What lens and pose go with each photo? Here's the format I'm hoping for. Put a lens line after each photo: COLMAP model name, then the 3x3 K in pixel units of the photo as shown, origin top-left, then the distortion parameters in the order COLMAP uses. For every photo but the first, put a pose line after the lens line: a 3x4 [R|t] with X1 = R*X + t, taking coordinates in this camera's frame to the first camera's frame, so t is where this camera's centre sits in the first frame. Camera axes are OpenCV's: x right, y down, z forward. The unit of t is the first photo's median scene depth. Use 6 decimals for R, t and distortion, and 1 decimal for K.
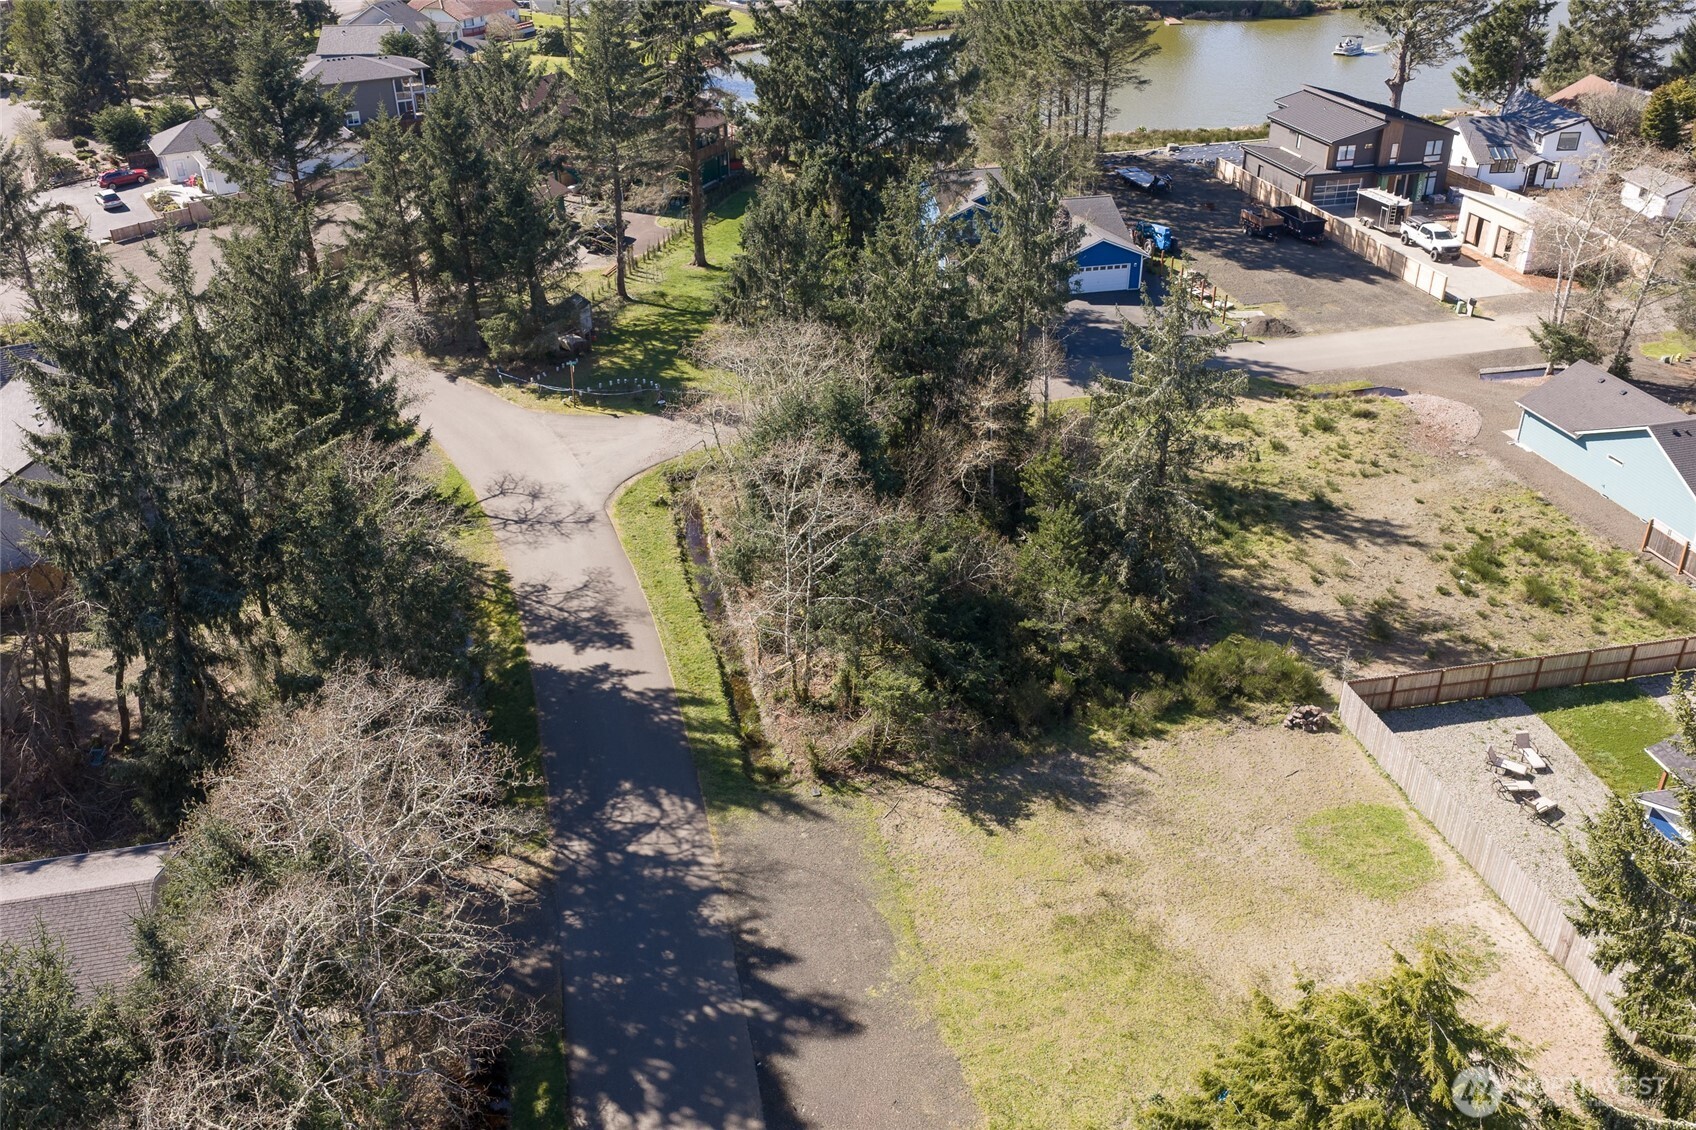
lens RADIAL K [[1401.3, 0, 850.3], [0, 1401.3, 571.3], [0, 0, 1]] dist [0.020189, -0.032829]
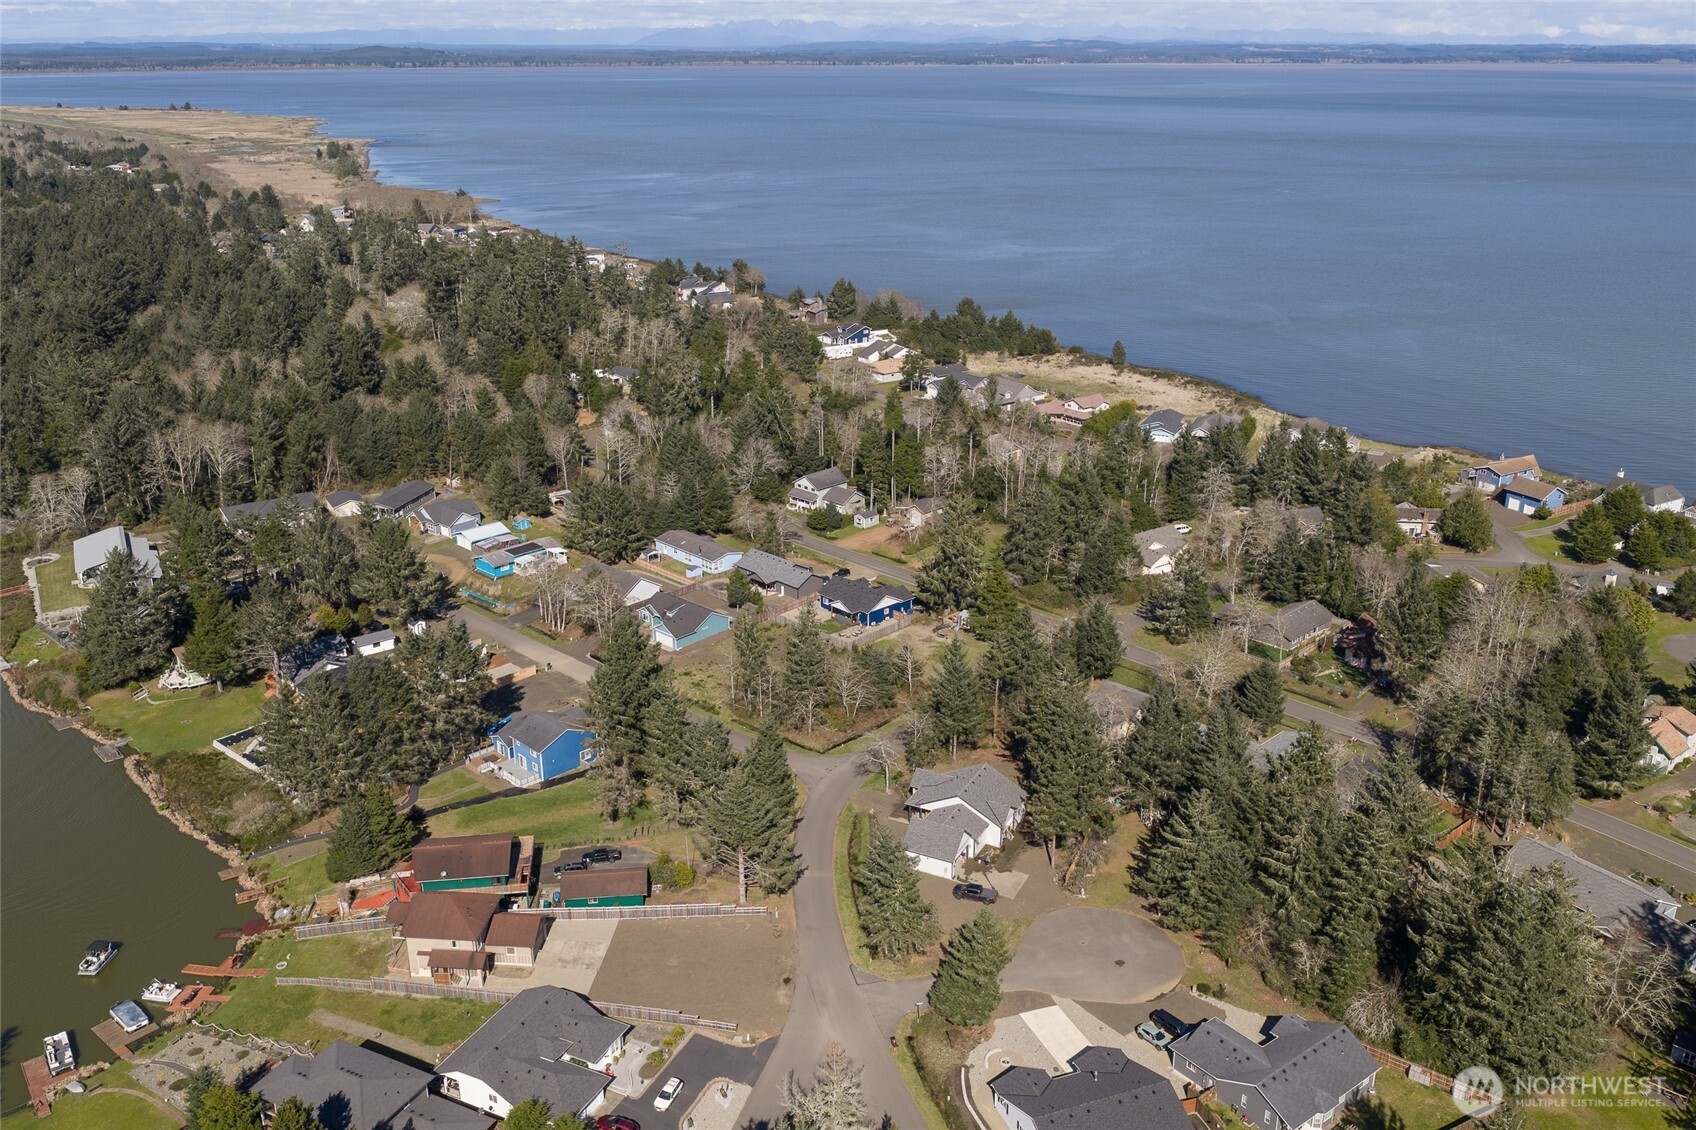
lens RADIAL K [[1401.3, 0, 857.8], [0, 1401.3, 576.3], [0, 0, 1]] dist [0.020189, -0.032829]
pose [[-0.554713, -0.285144, 0.781656, -2.750456], [0.419094, 0.715816, 0.558541, -2.269912], [-0.718787, 0.637417, -0.277570, 1.833202]]
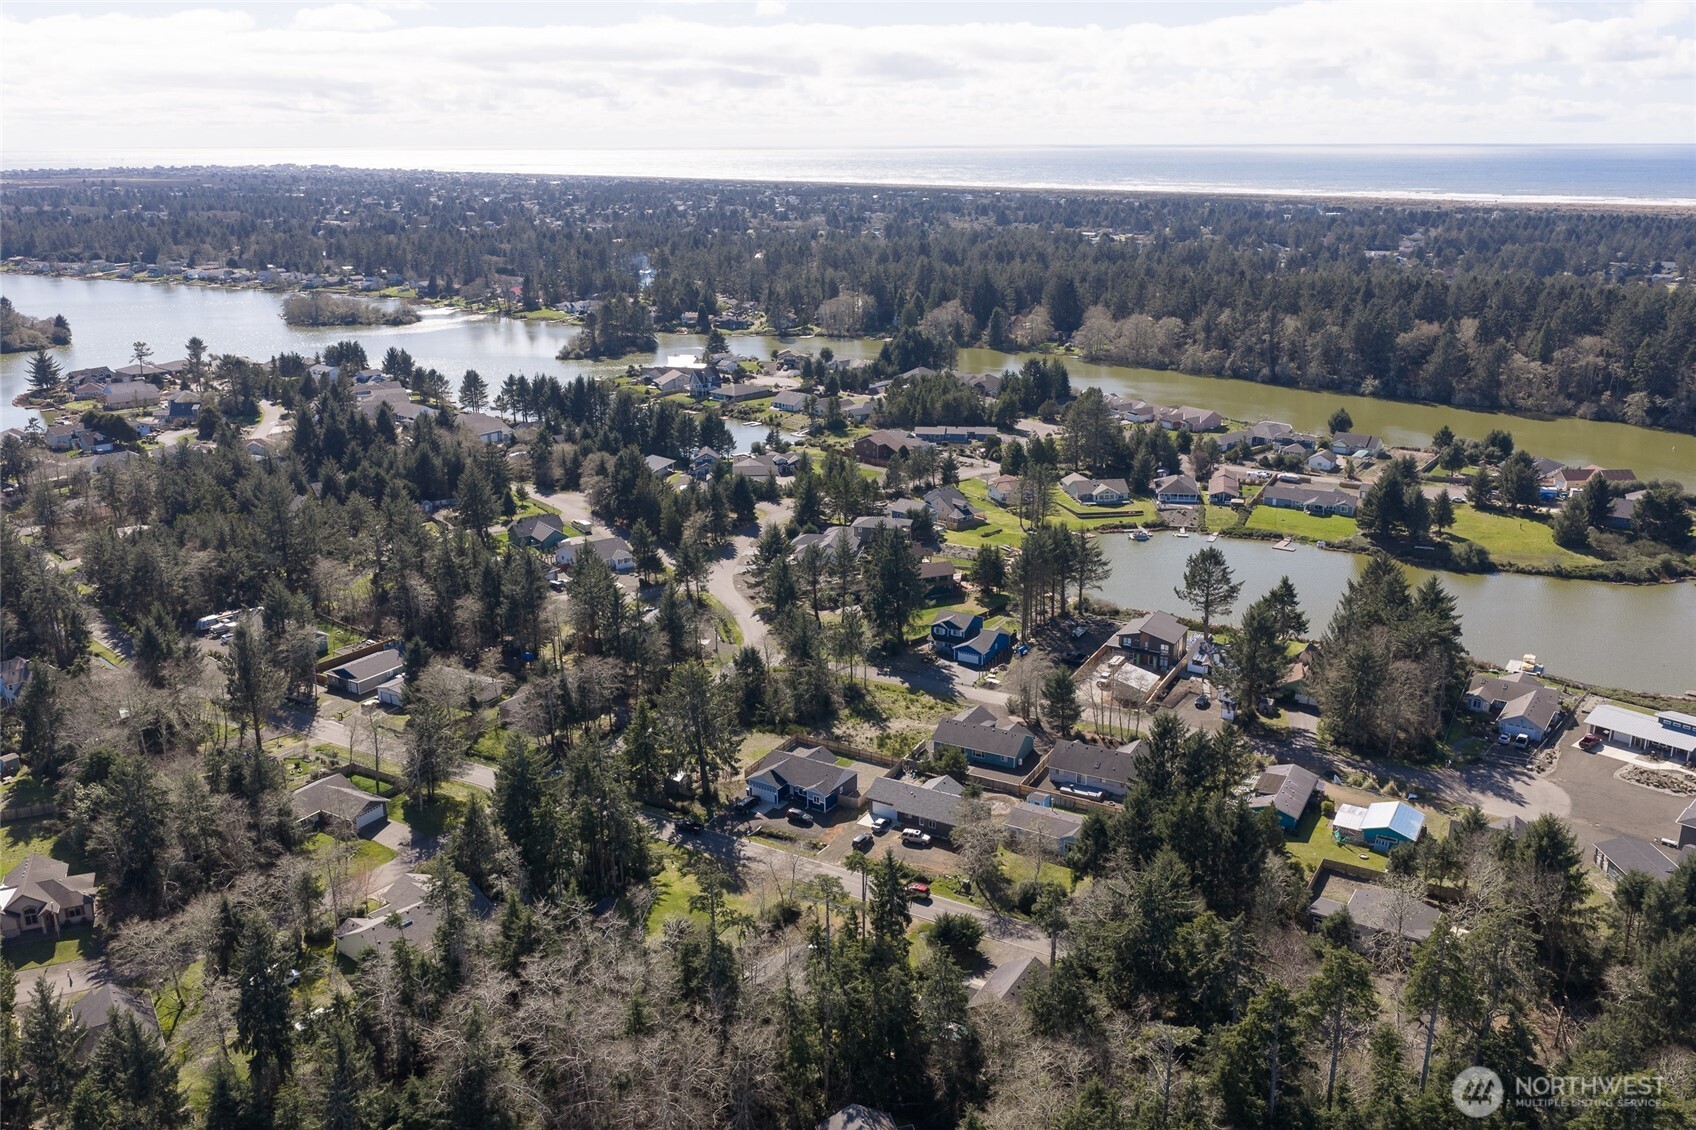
lens RADIAL K [[1401.3, 0, 853.9], [0, 1401.3, 568.8], [0, 0, 1]] dist [0.020189, -0.032829]
pose [[0.749665, 0.203299, -0.629819, 2.801891], [-0.335285, 0.937153, -0.096581, -0.039319], [0.570602, 0.283572, 0.770714, -2.193794]]
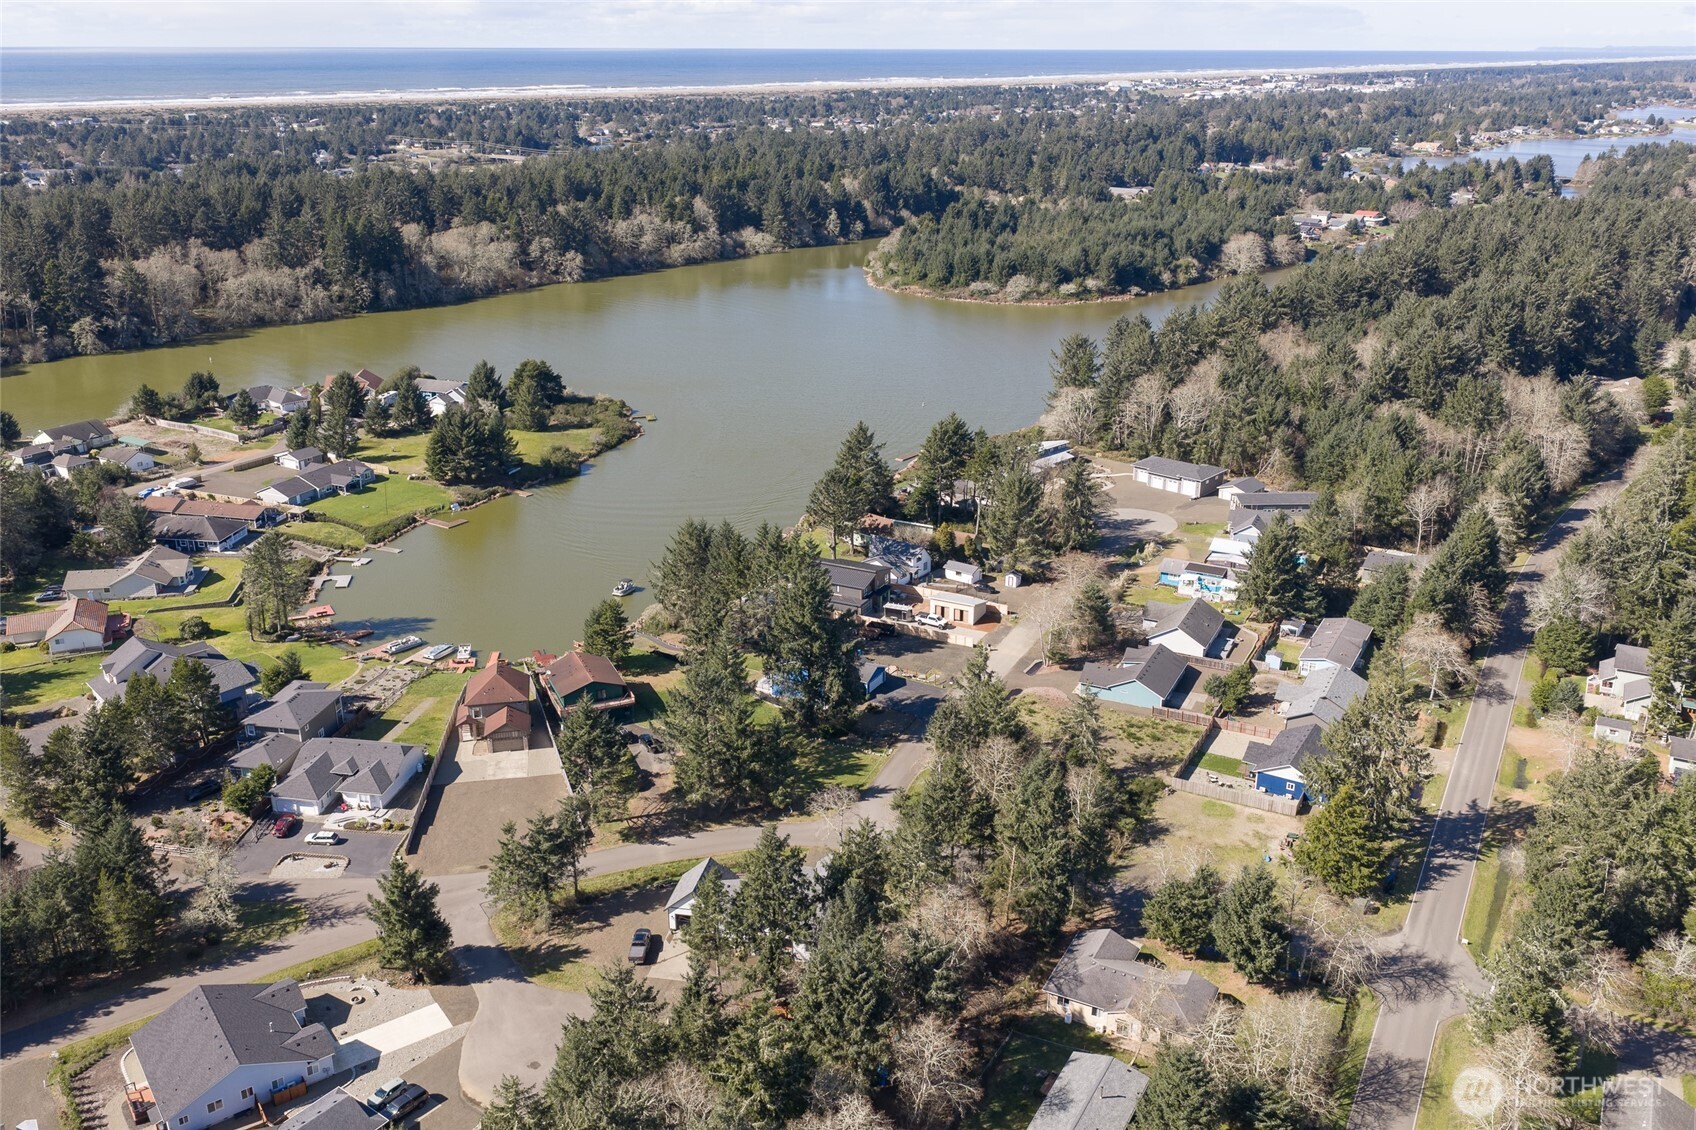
lens RADIAL K [[1401.3, 0, 854.3], [0, 1401.3, 565.3], [0, 0, 1]] dist [0.020189, -0.032829]
pose [[0.643548, -0.256005, 0.721324, -2.274290], [0.373450, 0.927642, -0.003953, -0.619631], [-0.668118, 0.271922, 0.692587, -0.943505]]
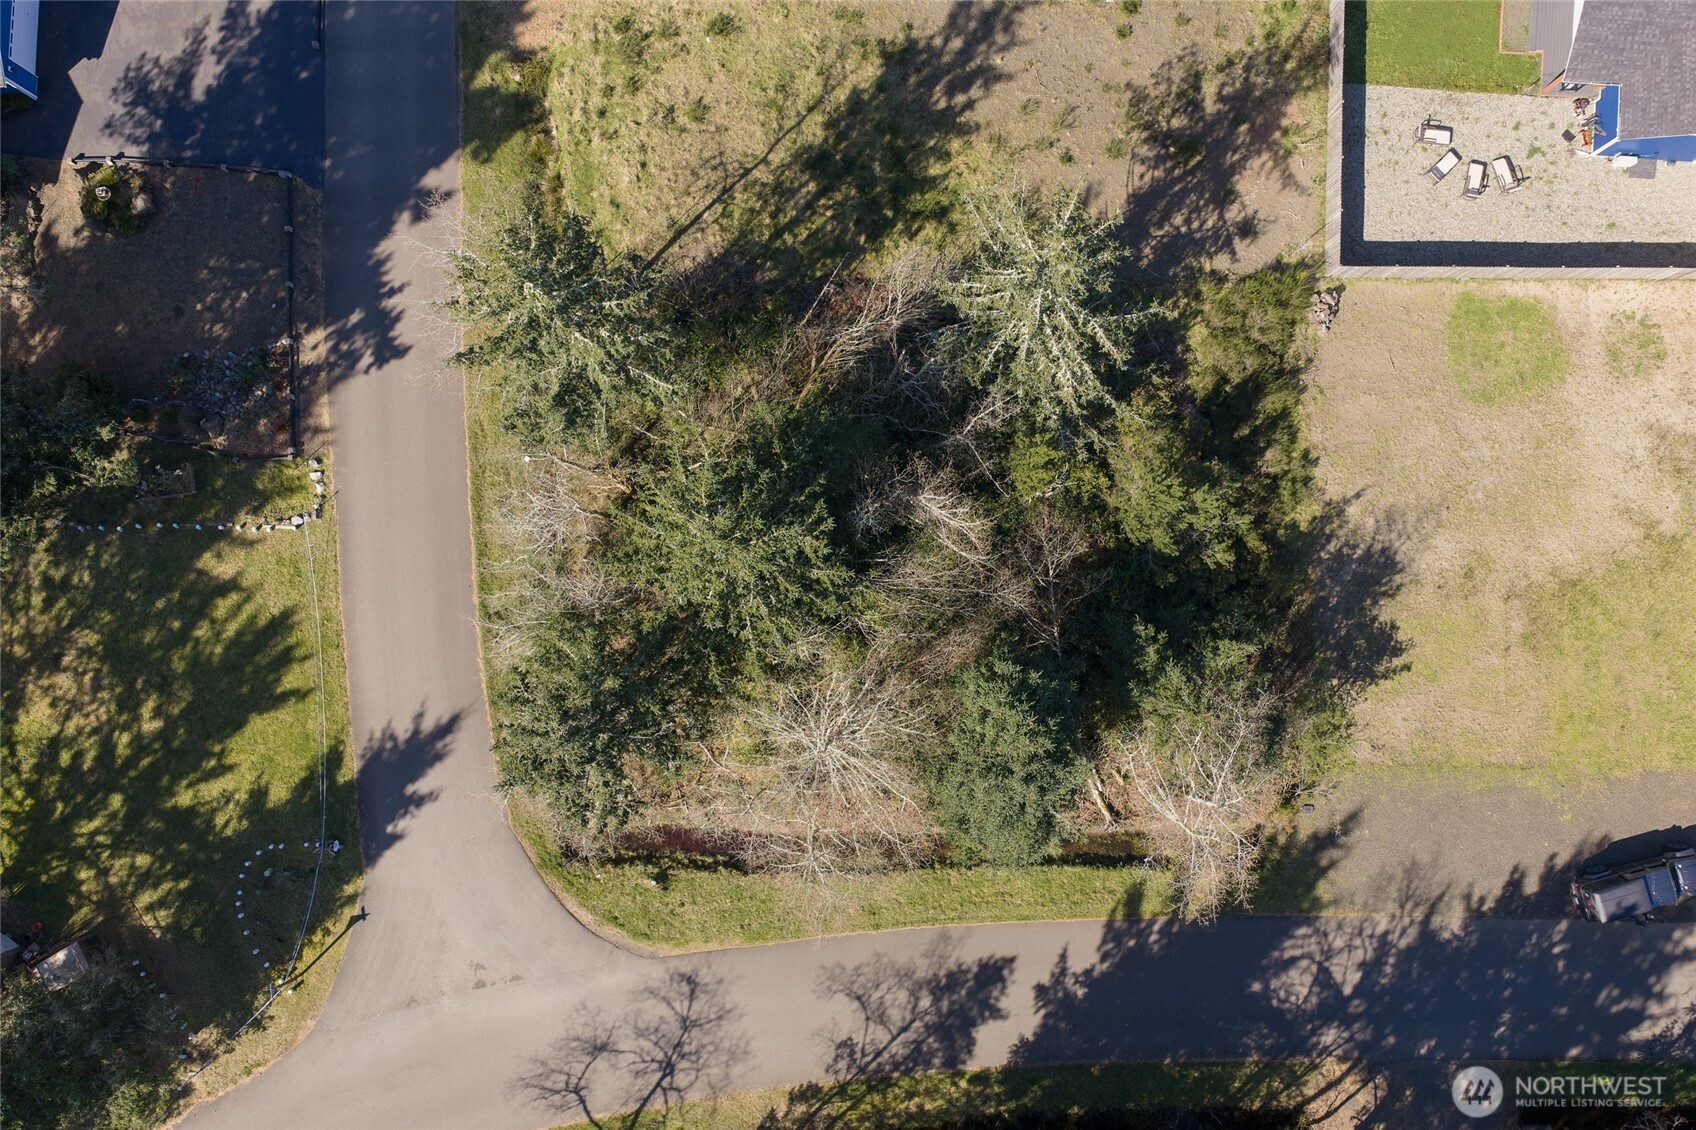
lens RADIAL K [[1401.3, 0, 845.5], [0, 1401.3, 563.8], [0, 0, 1]] dist [0.020189, -0.032829]
pose [[0.227466, -0.972984, 0.039524, 0.028309], [0.489847, 0.149407, 0.858911, -0.781766], [-0.841611, -0.176012, 0.510598, 0.654468]]
